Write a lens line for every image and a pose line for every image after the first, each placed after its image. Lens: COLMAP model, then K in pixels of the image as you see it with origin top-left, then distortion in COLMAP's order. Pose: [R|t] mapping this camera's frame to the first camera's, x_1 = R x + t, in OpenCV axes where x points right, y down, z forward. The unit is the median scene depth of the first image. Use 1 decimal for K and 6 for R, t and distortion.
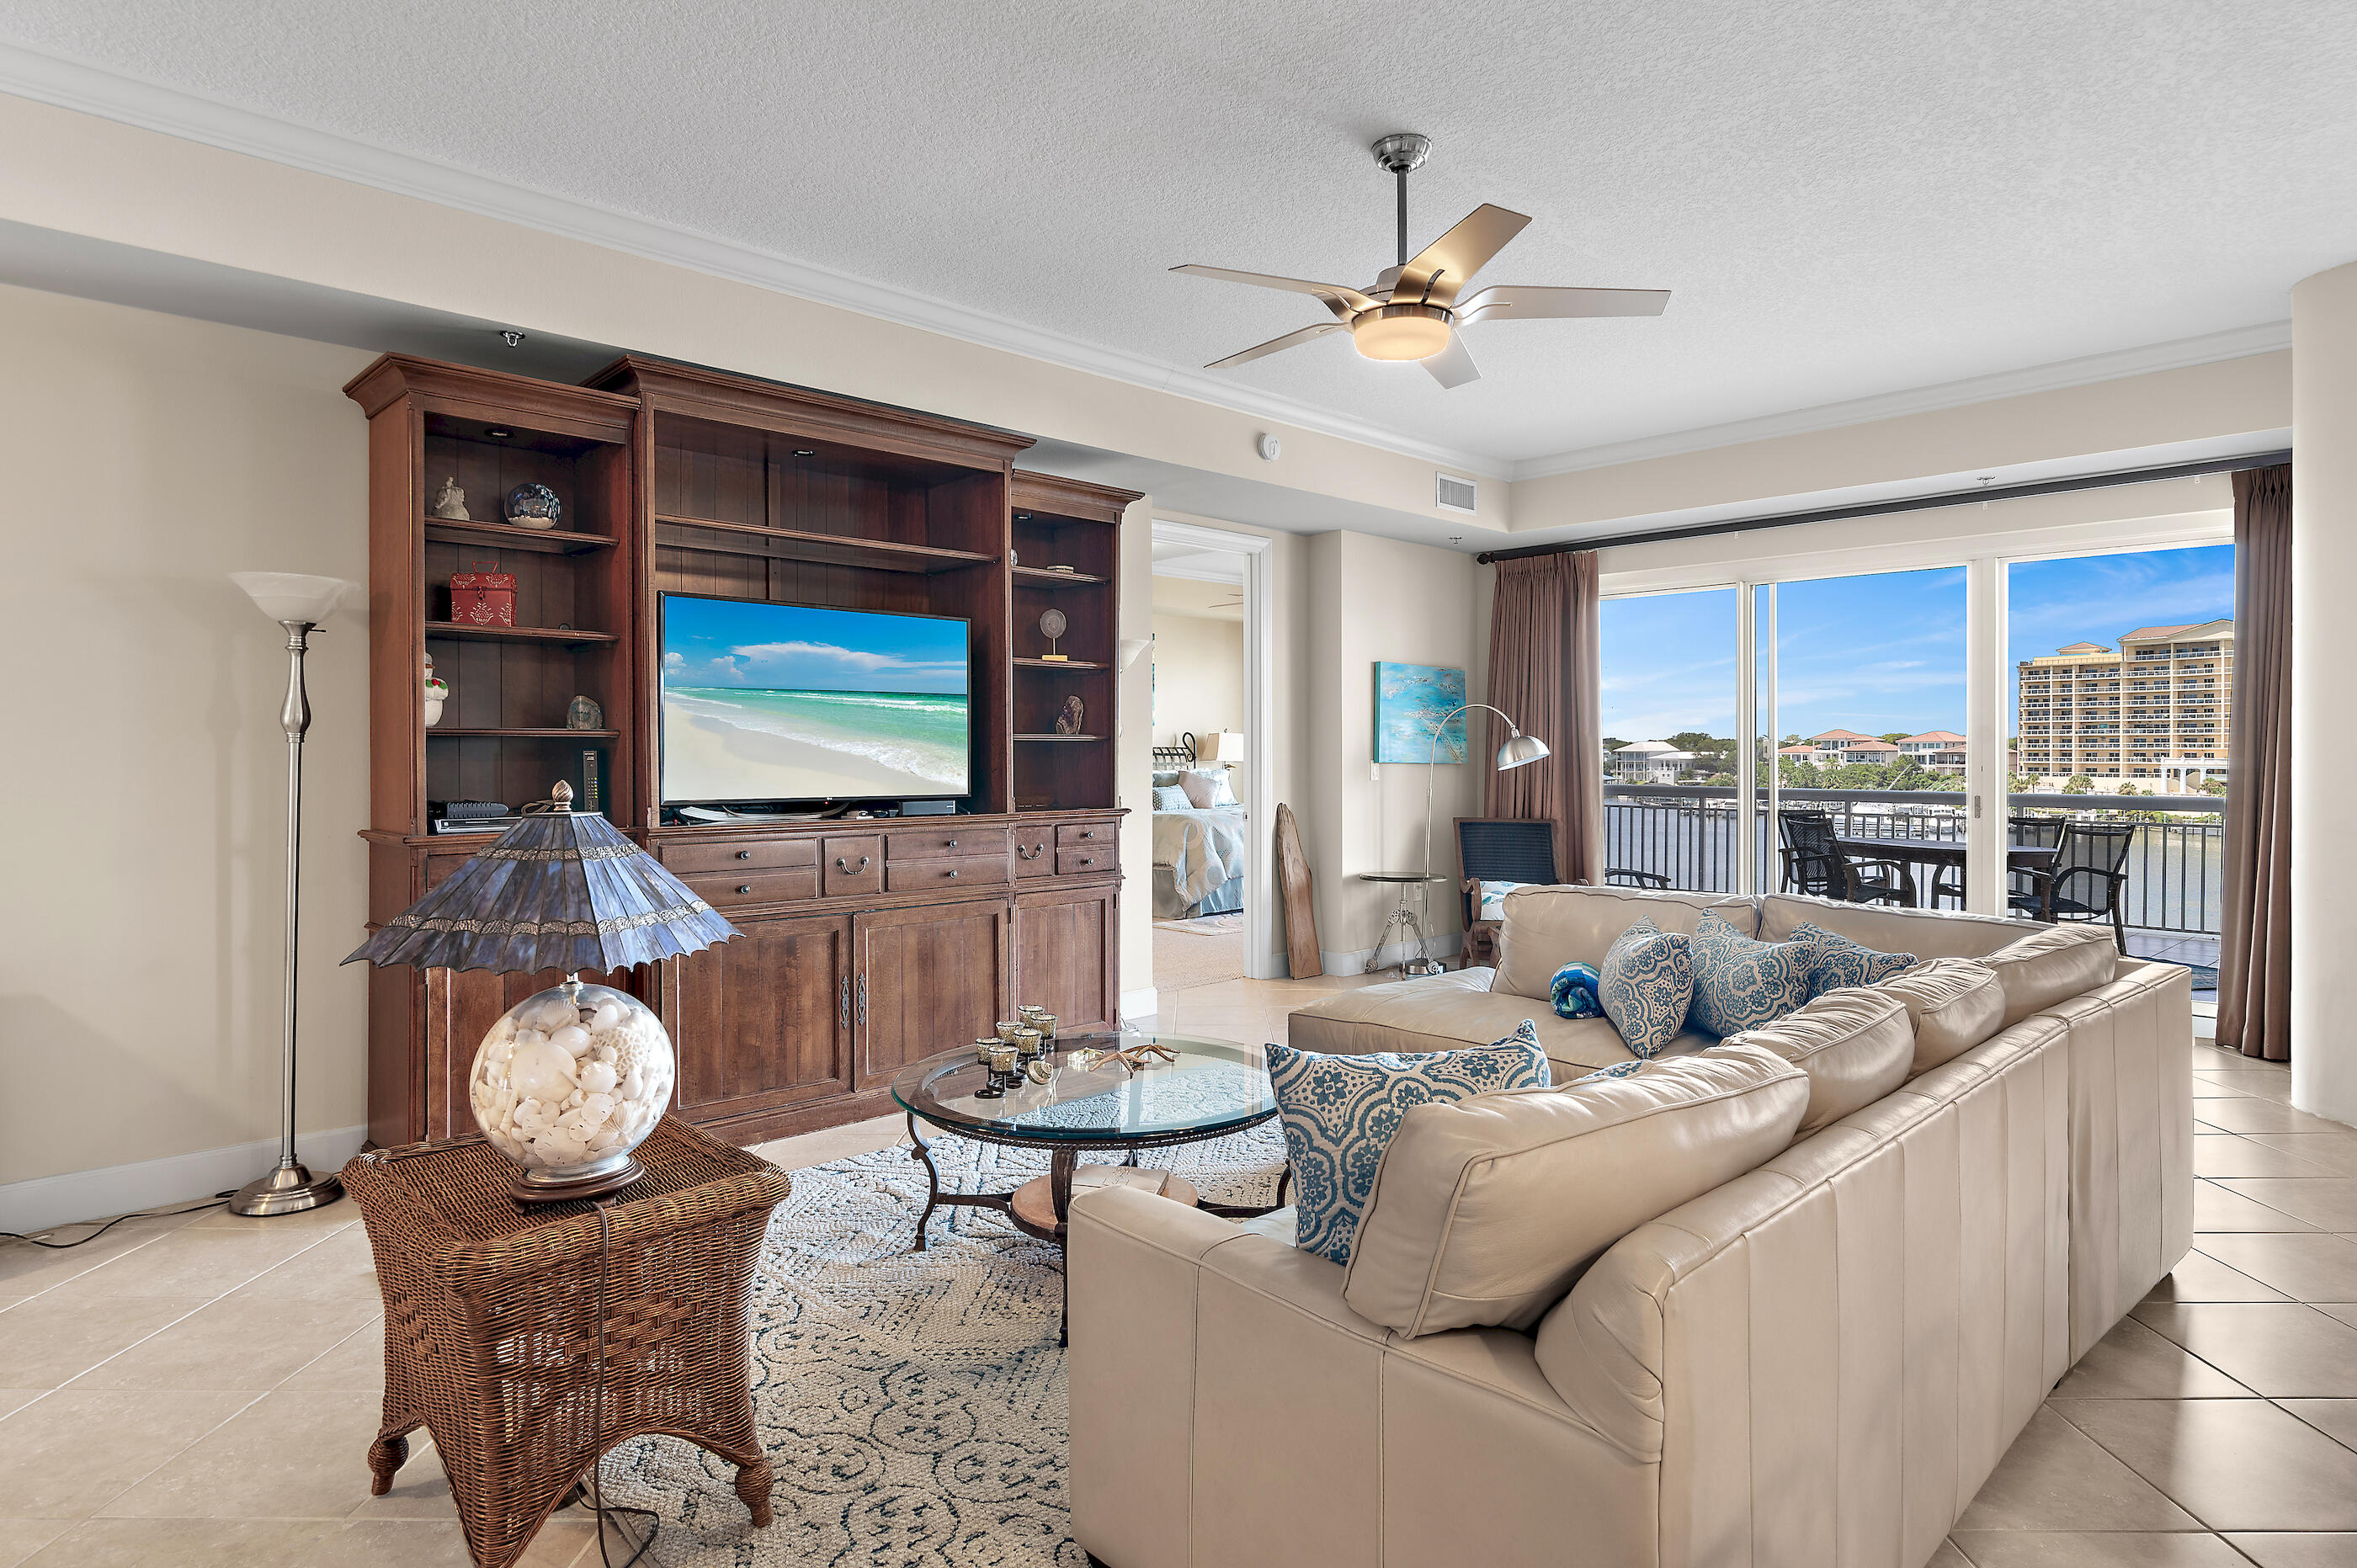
lens RADIAL K [[1282.5, 0, 1134.1], [0, 1282.5, 748.1], [0, 0, 1]] dist [-0.005976, -0.006217]
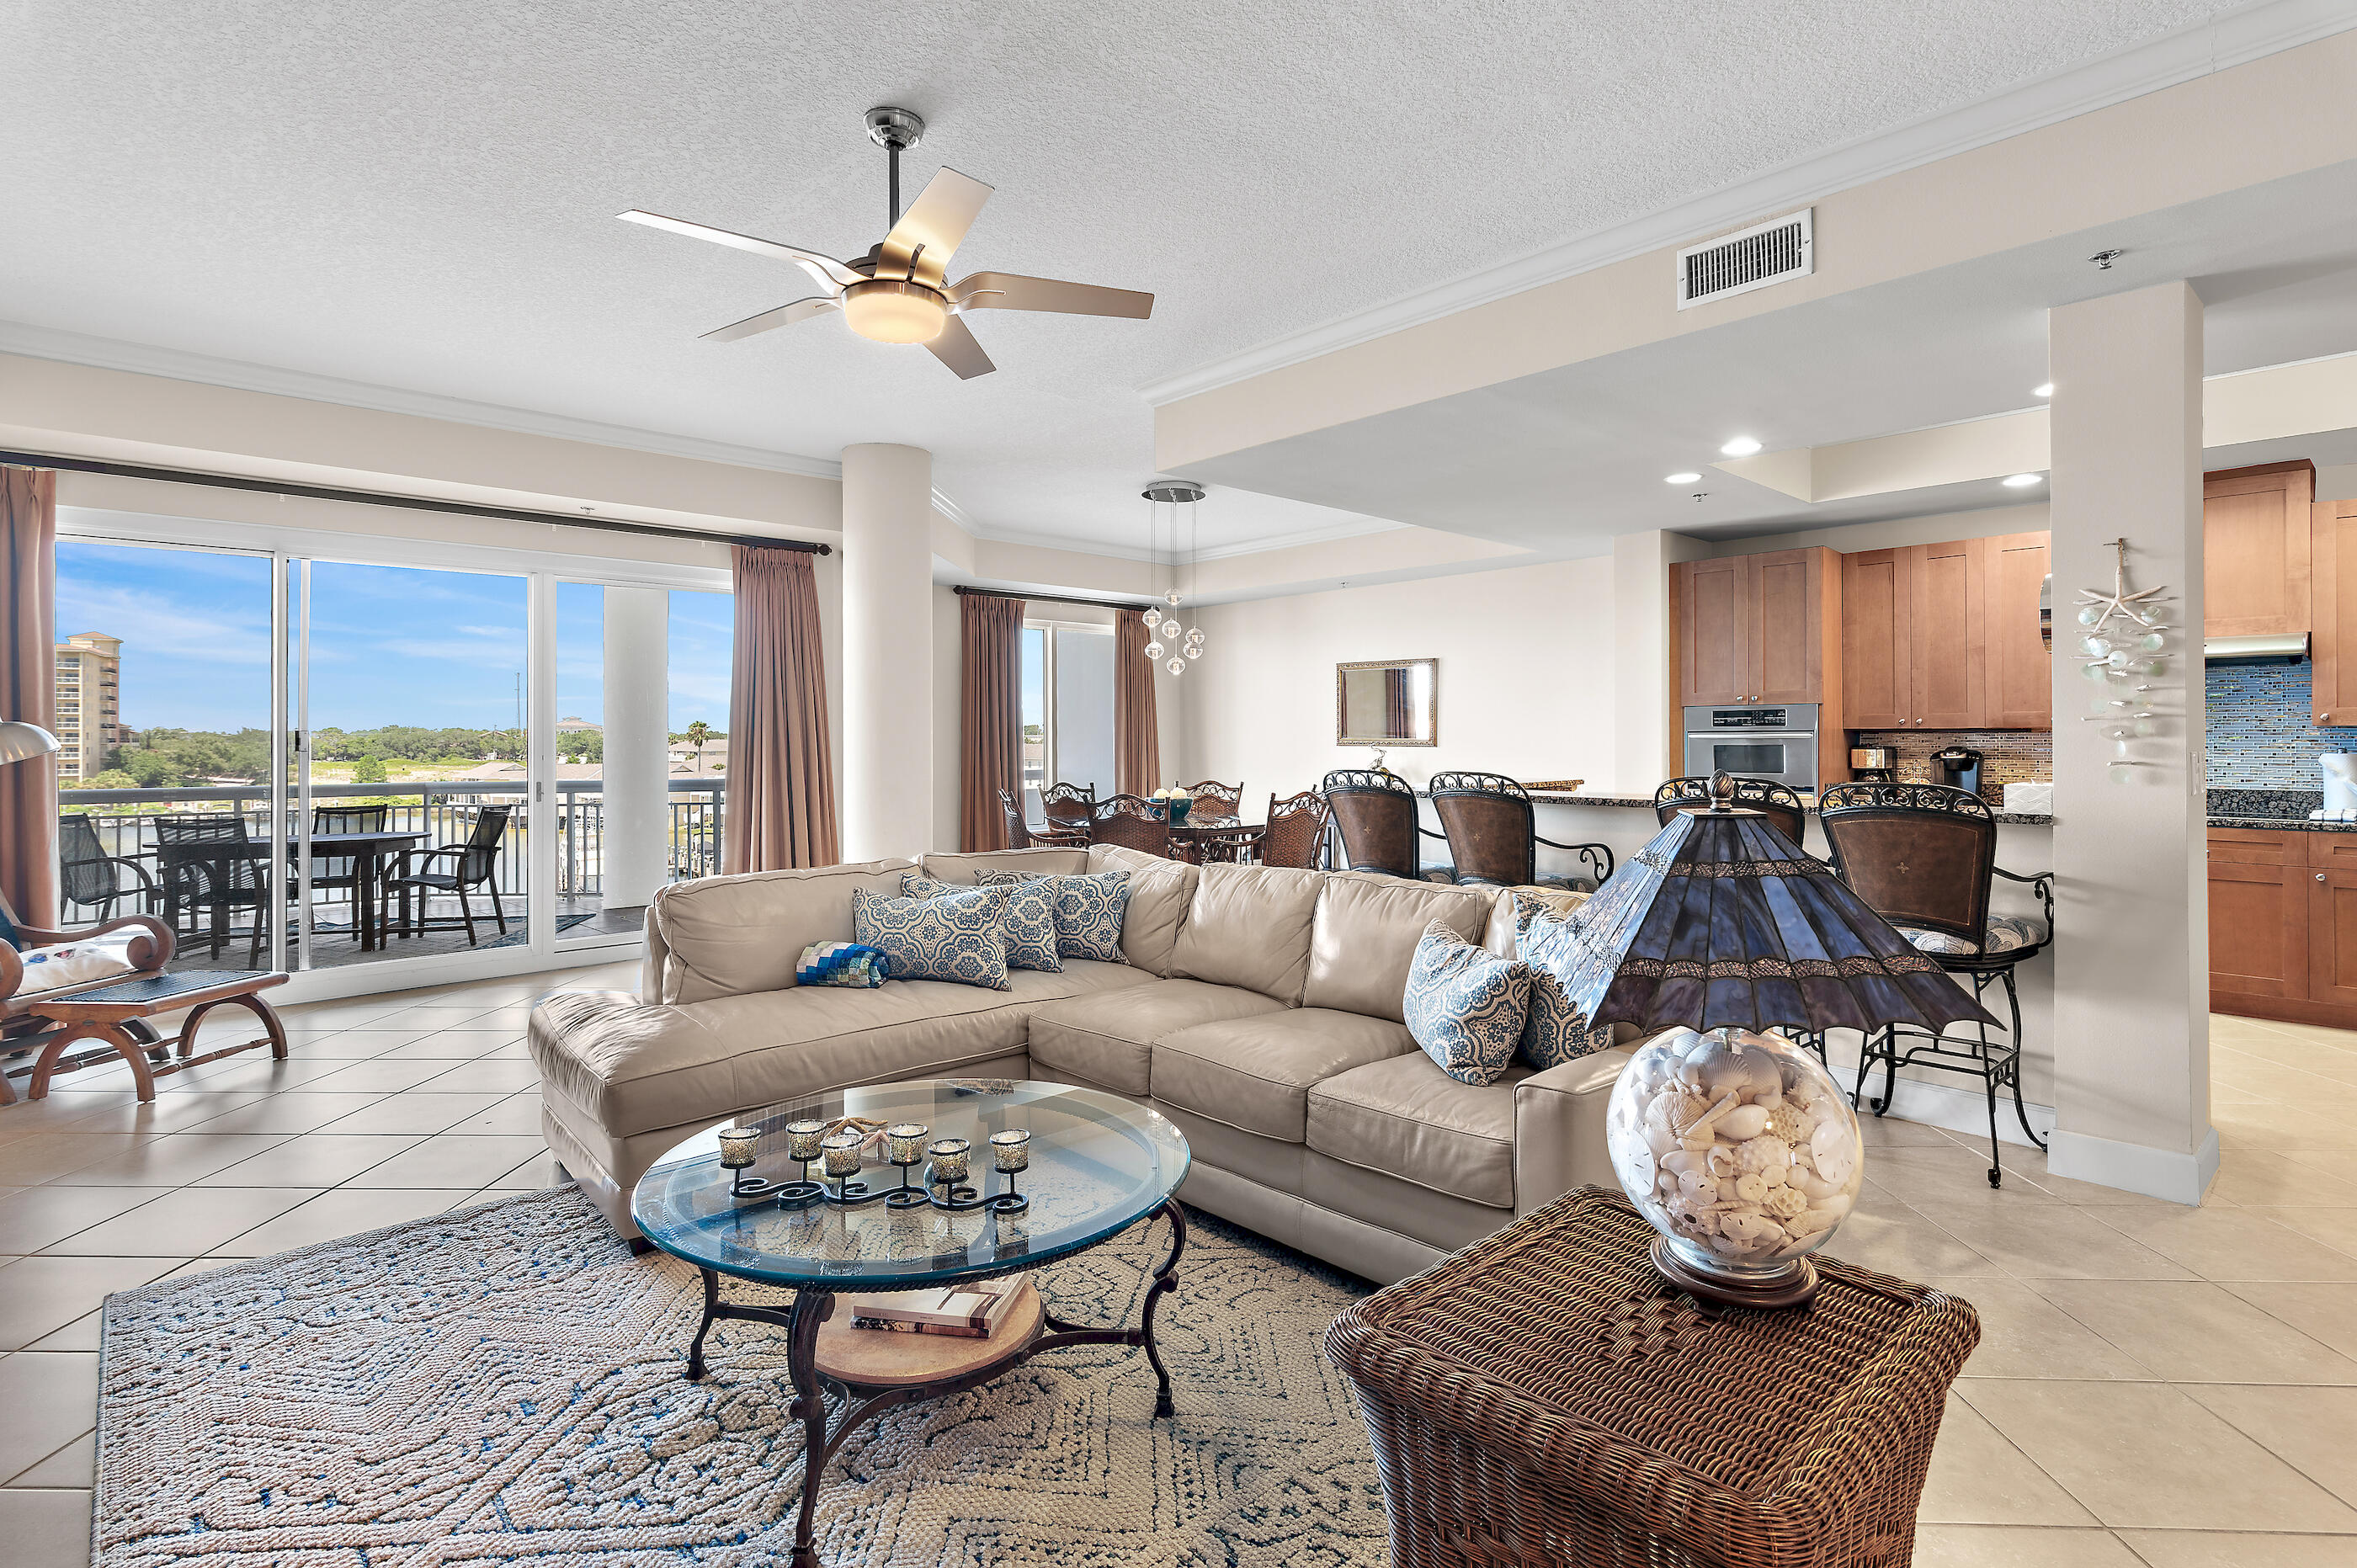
lens RADIAL K [[1179.3, 0, 1167.9], [0, 1179.3, 739.8], [0, 0, 1]] dist [0.005895, -0.001480]
pose [[0.008673, 0.001688, 0.999961, -0.312688], [0.000792, 0.999998, -0.001695, 0.001696], [-0.999962, 0.000806, 0.008672, 0.354748]]
